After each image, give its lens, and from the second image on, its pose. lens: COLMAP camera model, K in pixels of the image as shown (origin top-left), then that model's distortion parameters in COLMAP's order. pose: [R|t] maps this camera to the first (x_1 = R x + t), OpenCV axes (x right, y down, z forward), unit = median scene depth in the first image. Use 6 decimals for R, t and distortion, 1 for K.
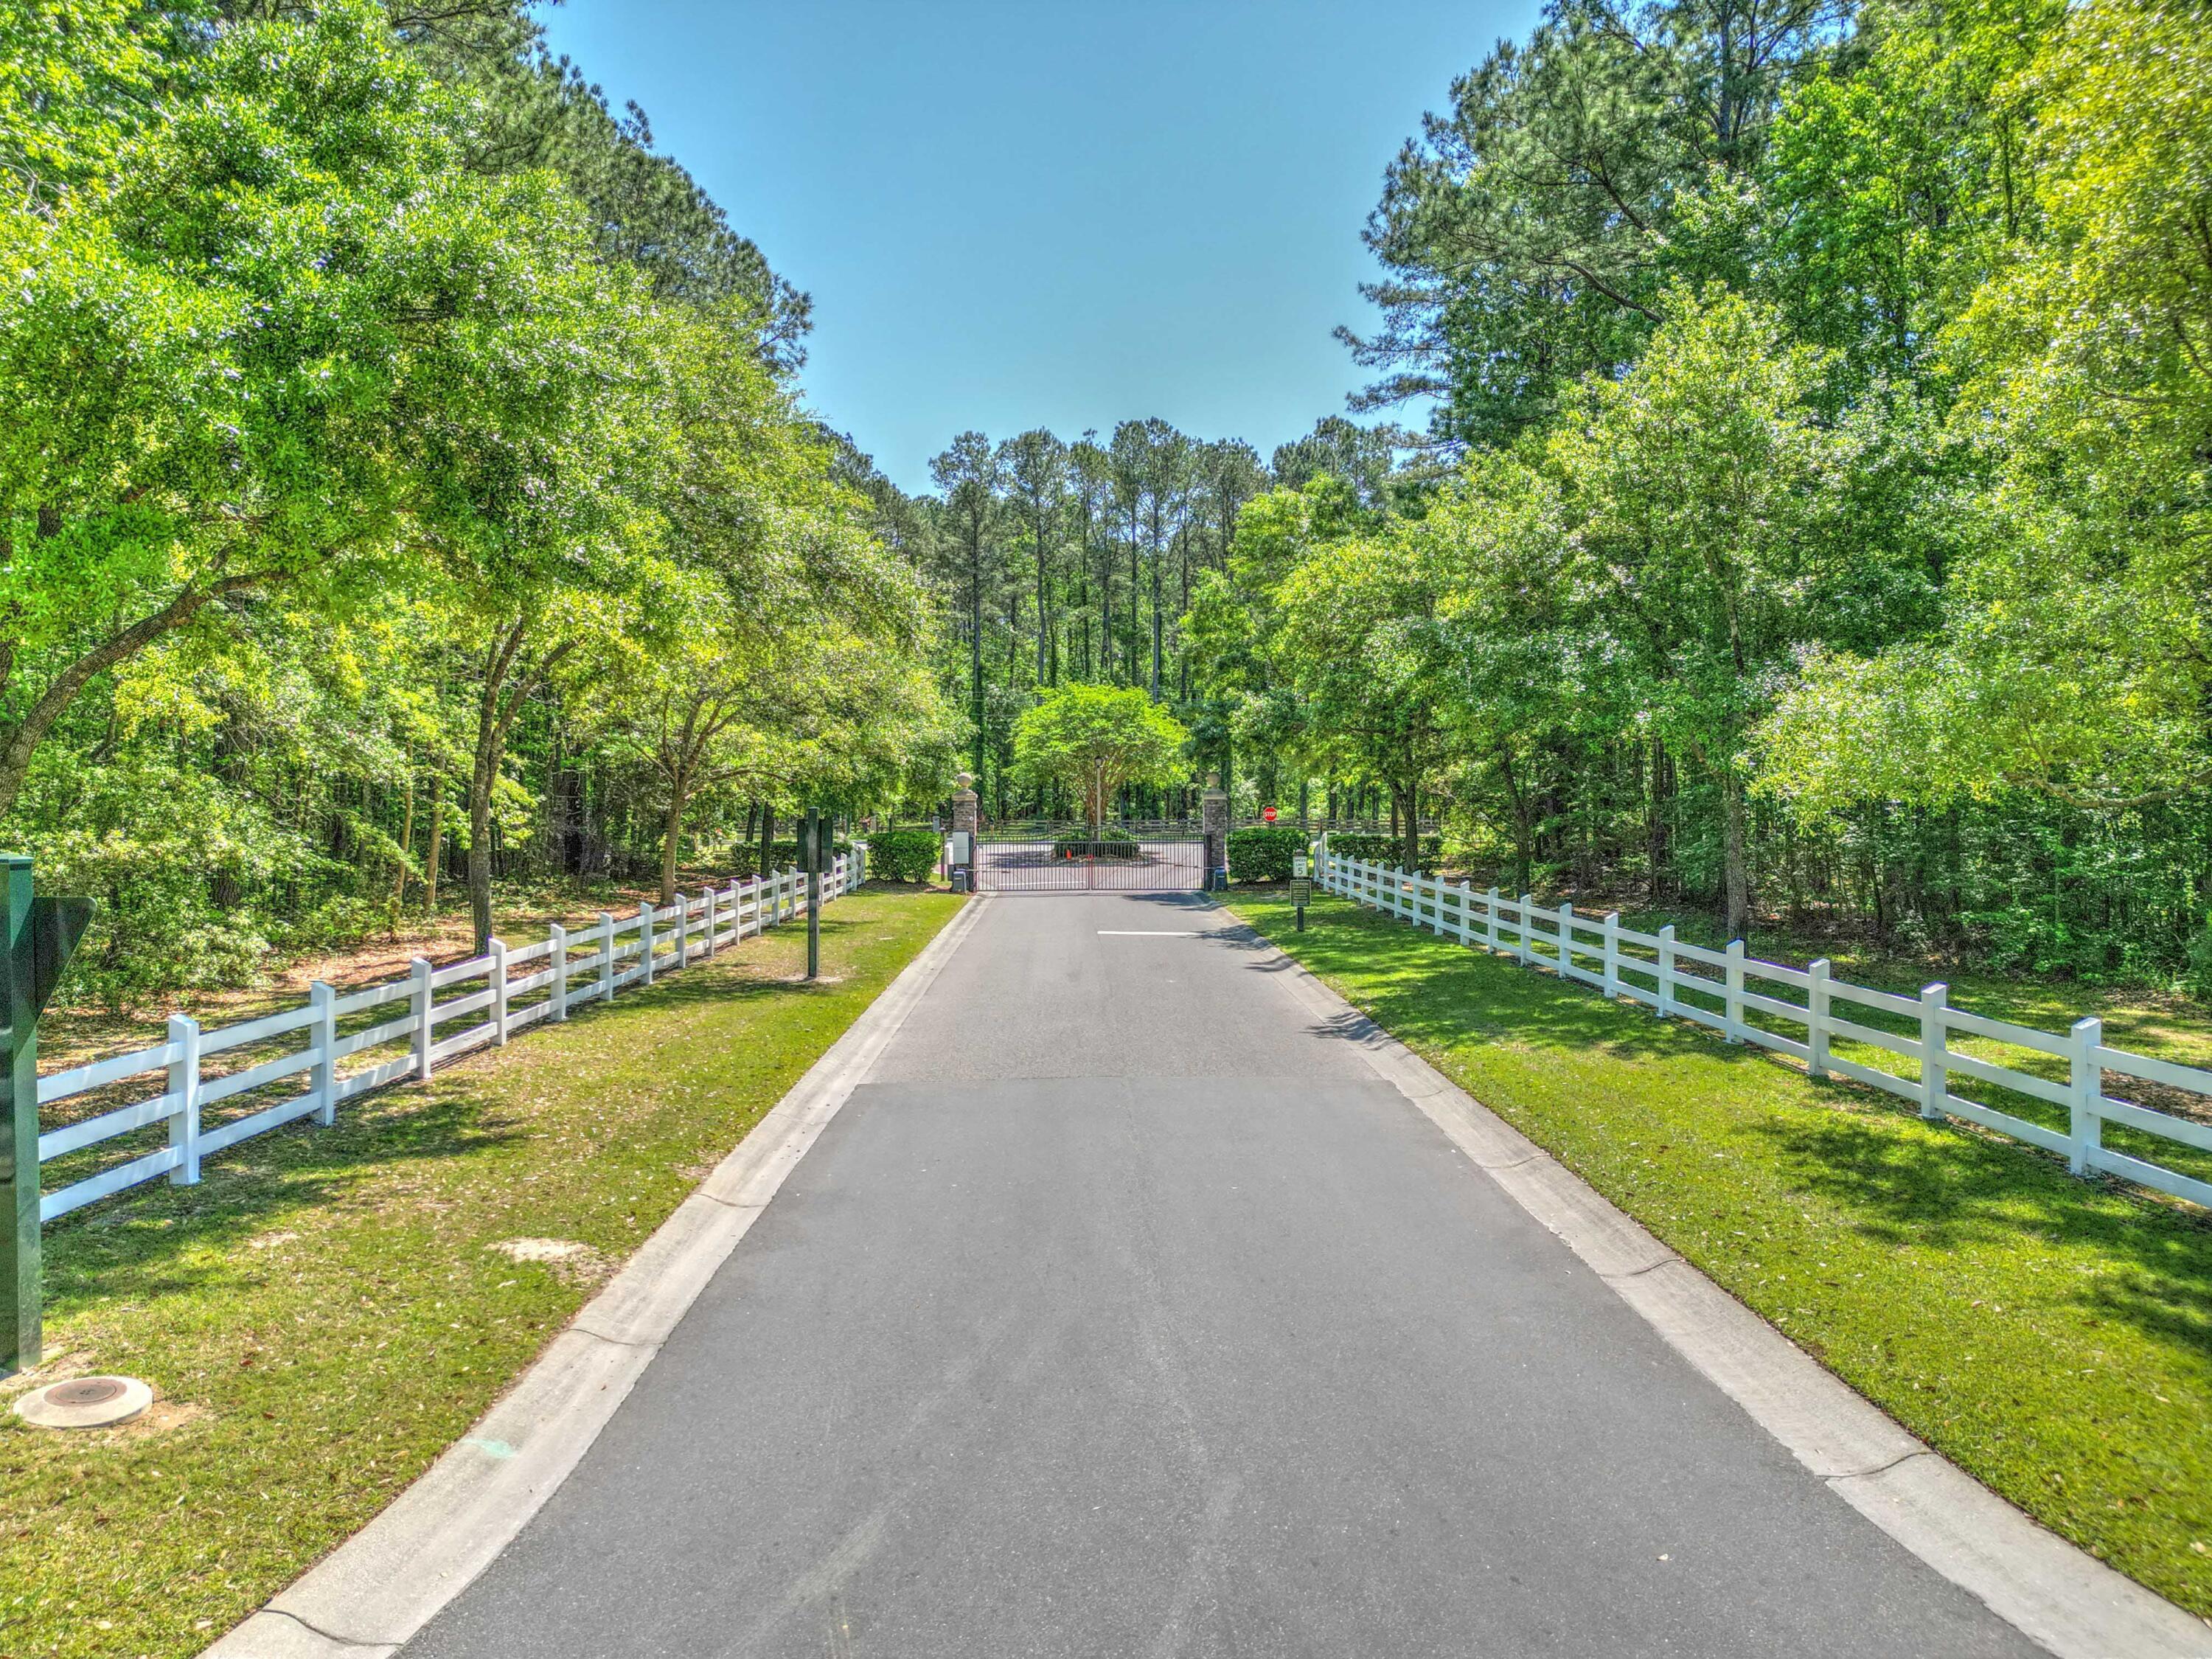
lens RADIAL K [[1528.5, 0, 1096.3], [0, 1528.5, 846.0], [0, 0, 1]] dist [0.048257, -0.000141]
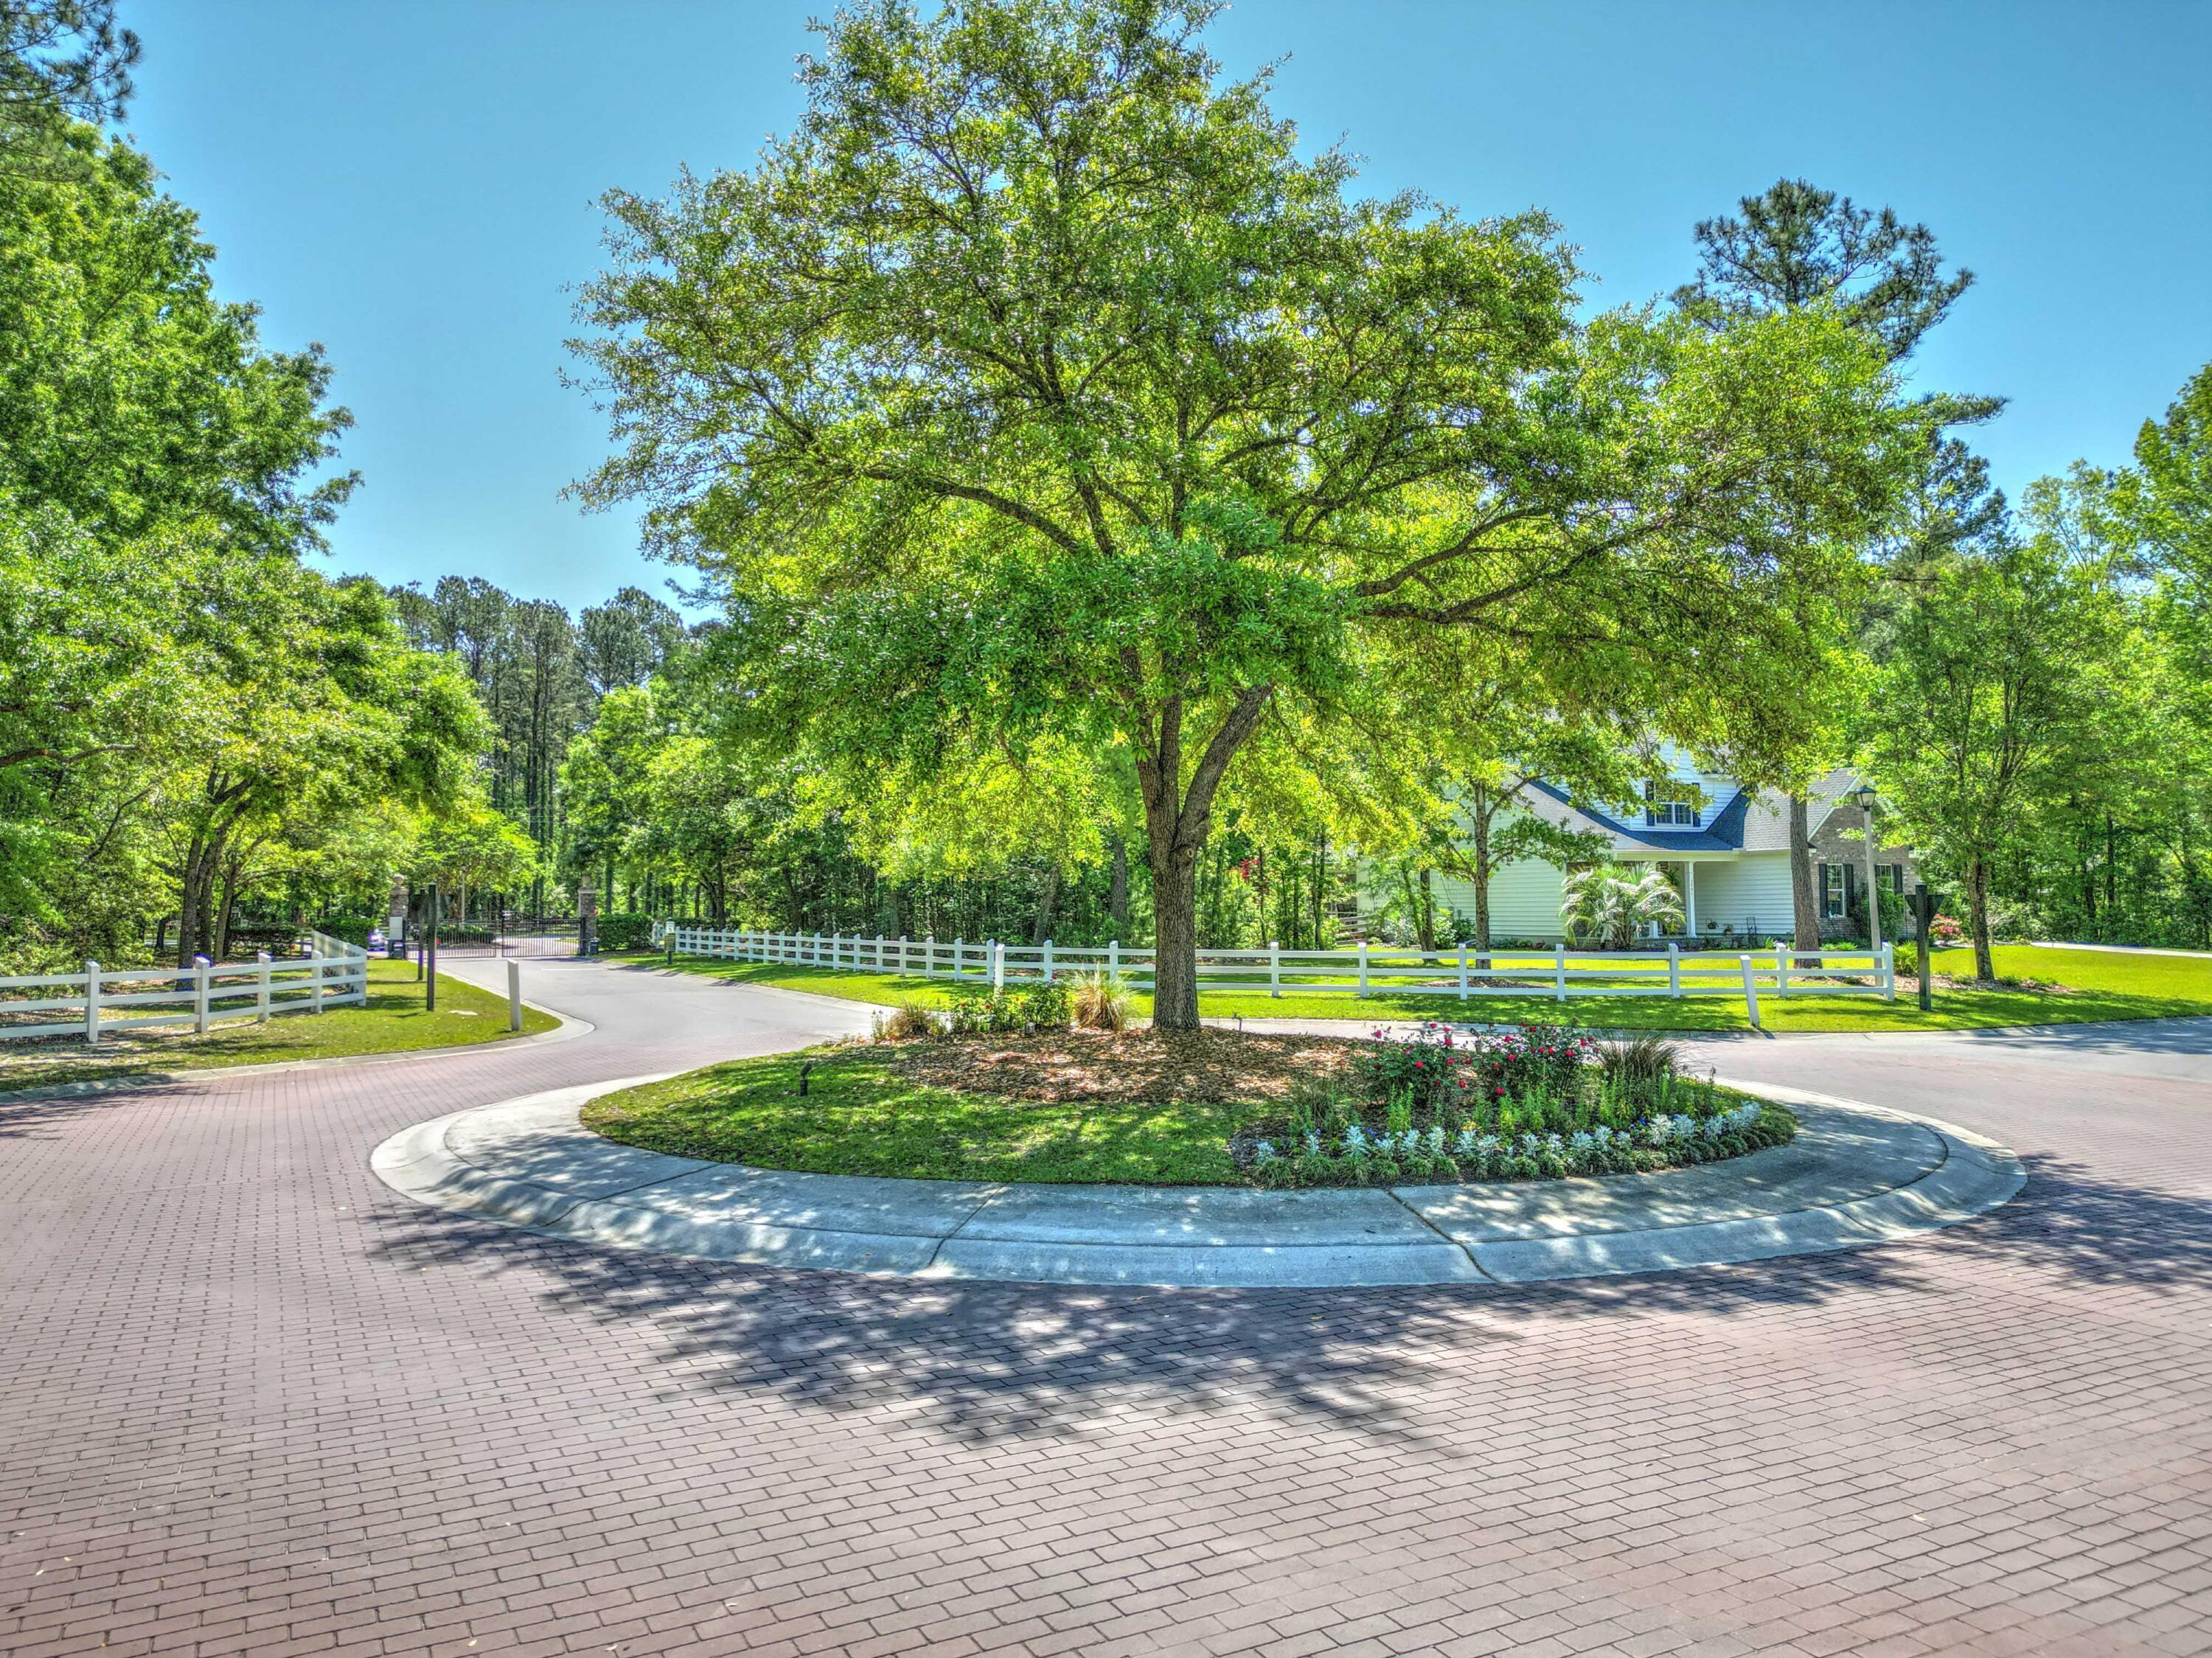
lens RADIAL K [[1528.4, 0, 1096.3], [0, 1528.4, 845.5], [0, 0, 1]] dist [0.048257, -0.000141]
pose [[0.890412, 0.016817, 0.454844, -0.154923], [0.017172, 0.997364, -0.070493, 0.035436], [-0.454831, 0.070579, 0.887777, -0.521570]]
